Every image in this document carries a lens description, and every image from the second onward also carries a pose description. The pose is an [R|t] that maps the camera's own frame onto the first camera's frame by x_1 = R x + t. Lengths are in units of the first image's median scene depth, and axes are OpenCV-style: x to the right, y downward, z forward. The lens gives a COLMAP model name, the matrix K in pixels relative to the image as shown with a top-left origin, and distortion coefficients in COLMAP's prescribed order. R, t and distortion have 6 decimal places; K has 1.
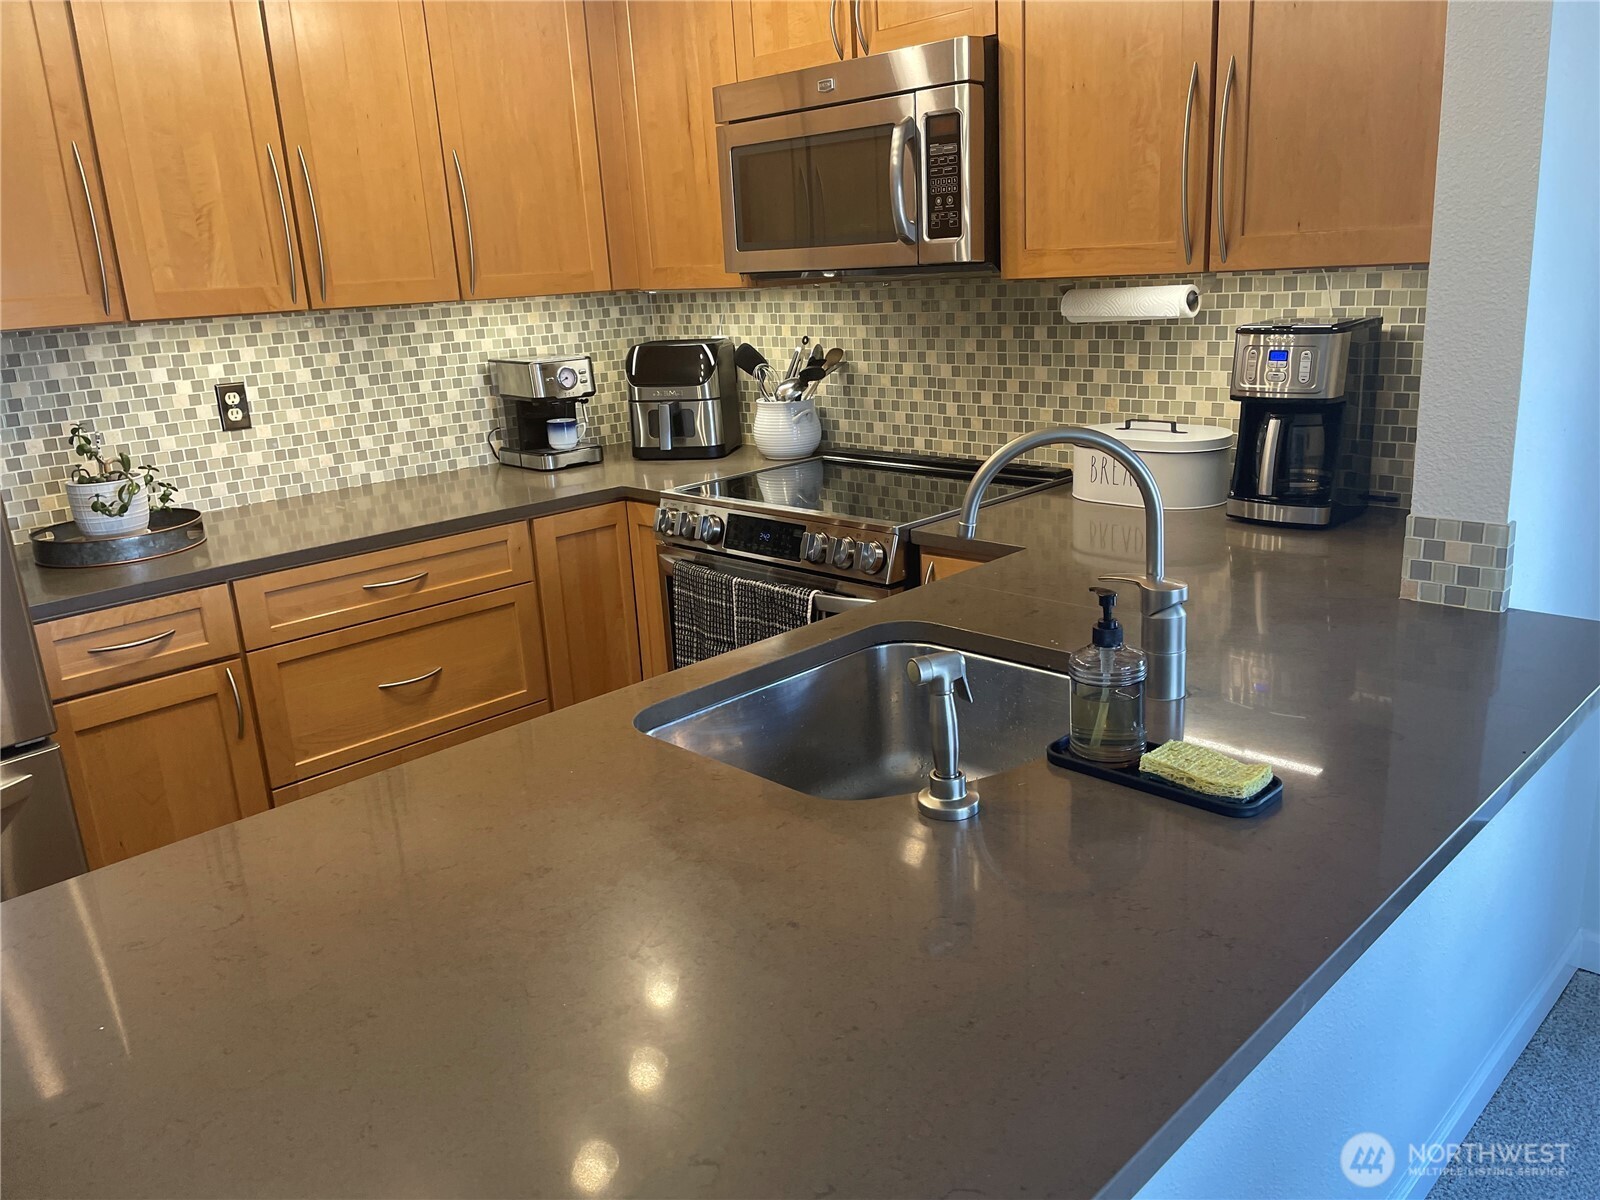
lens RADIAL K [[1215.0, 0, 814.0], [0, 1215.0, 599.8], [0, 0, 1]] dist [0.090327, -0.122464]
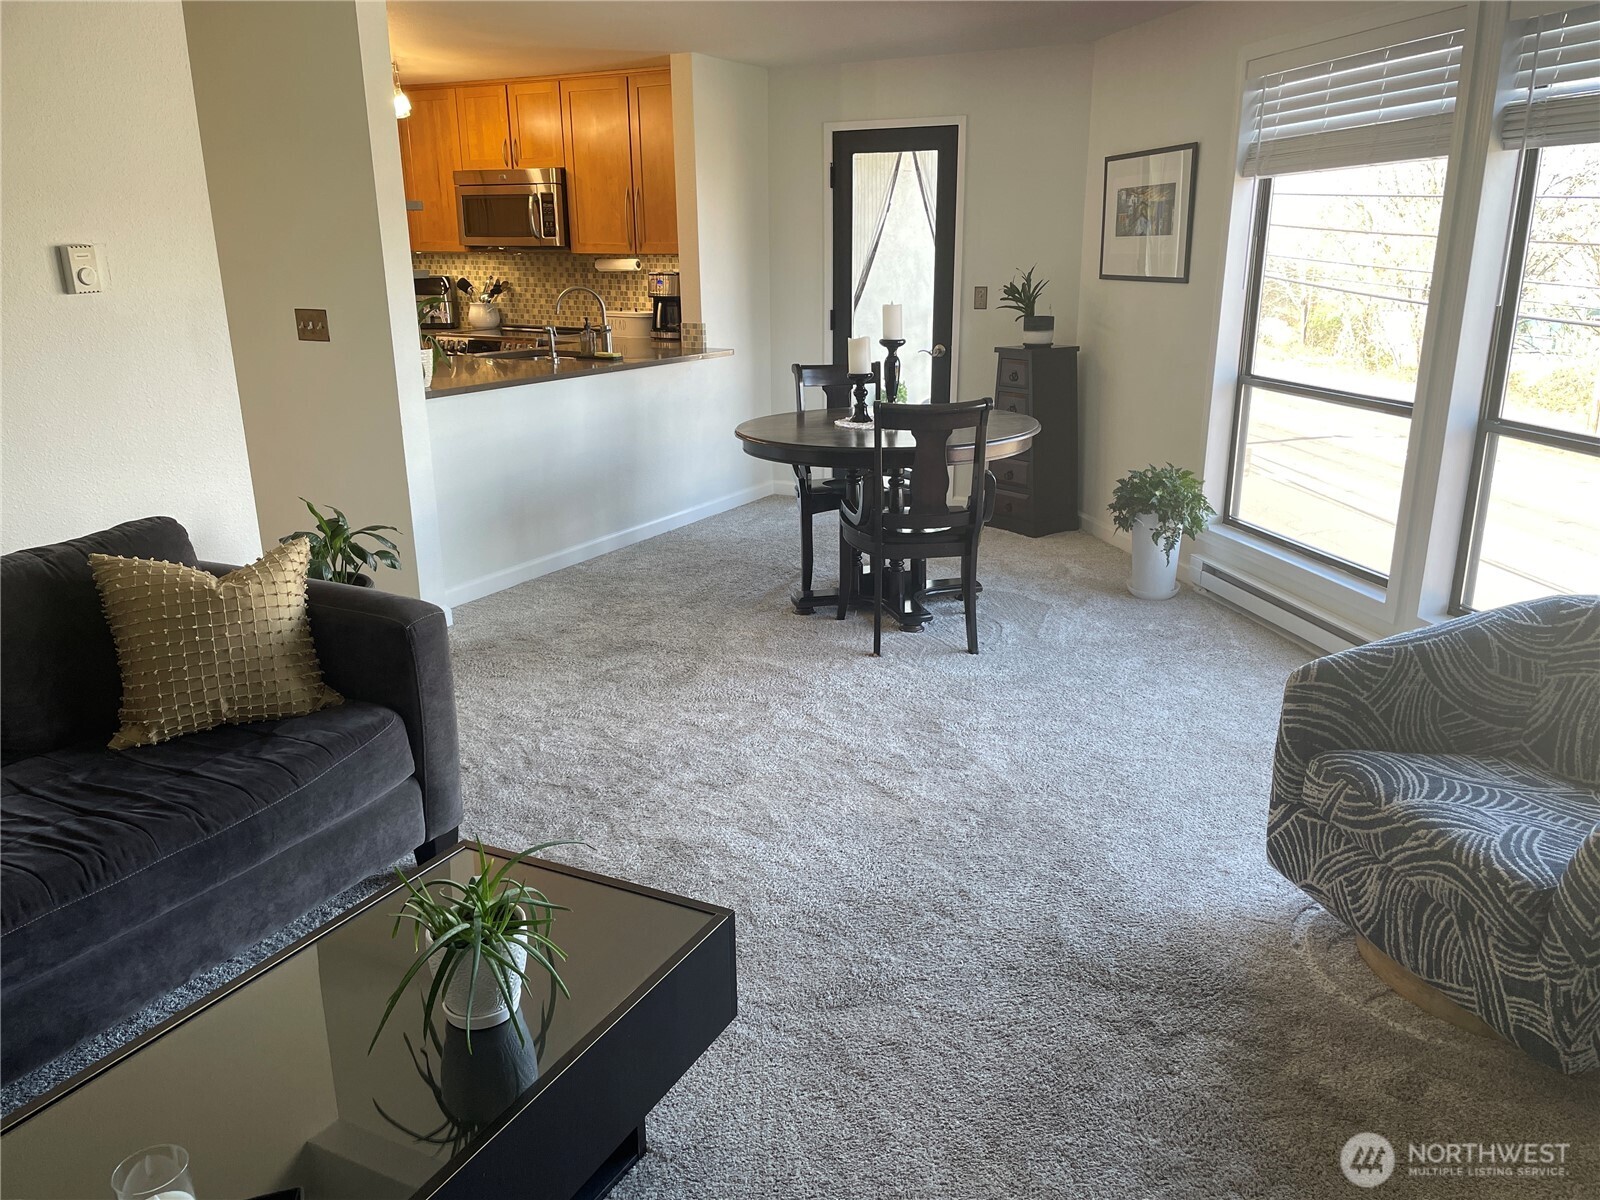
lens RADIAL K [[1198.4, 0, 808.6], [0, 1198.4, 611.6], [0, 0, 1]] dist [0.084565, -0.105885]
pose [[0.955713, -0.036751, 0.291996, -0.147984], [0.032127, 0.999271, 0.020616, 0.460405], [-0.292541, -0.010322, 0.956197, -1.610186]]
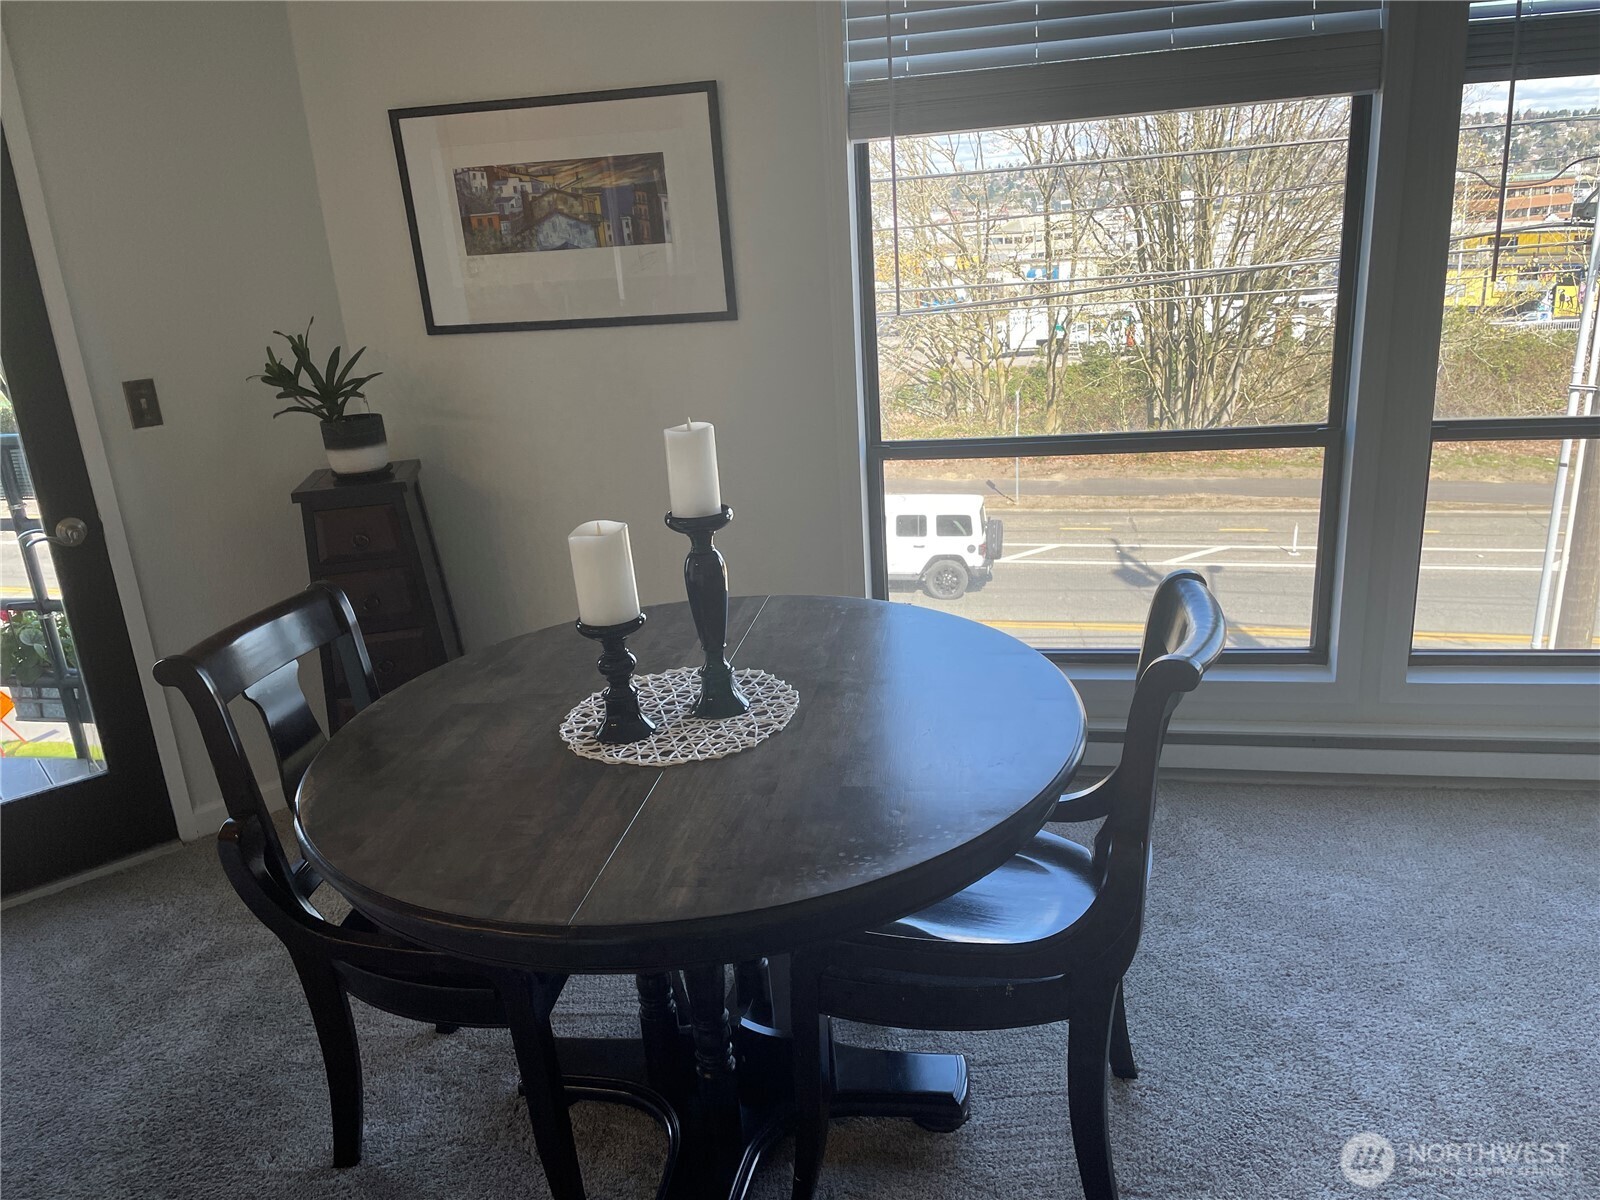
lens RADIAL K [[1198.4, 0, 808.6], [0, 1198.4, 611.6], [0, 0, 1]] dist [0.084565, -0.105885]
pose [[0.102686, -0.257542, 0.960795, -0.165685], [0.323229, 0.922123, 0.212631, 0.059657], [-0.940733, 0.288723, 0.177934, -0.221183]]
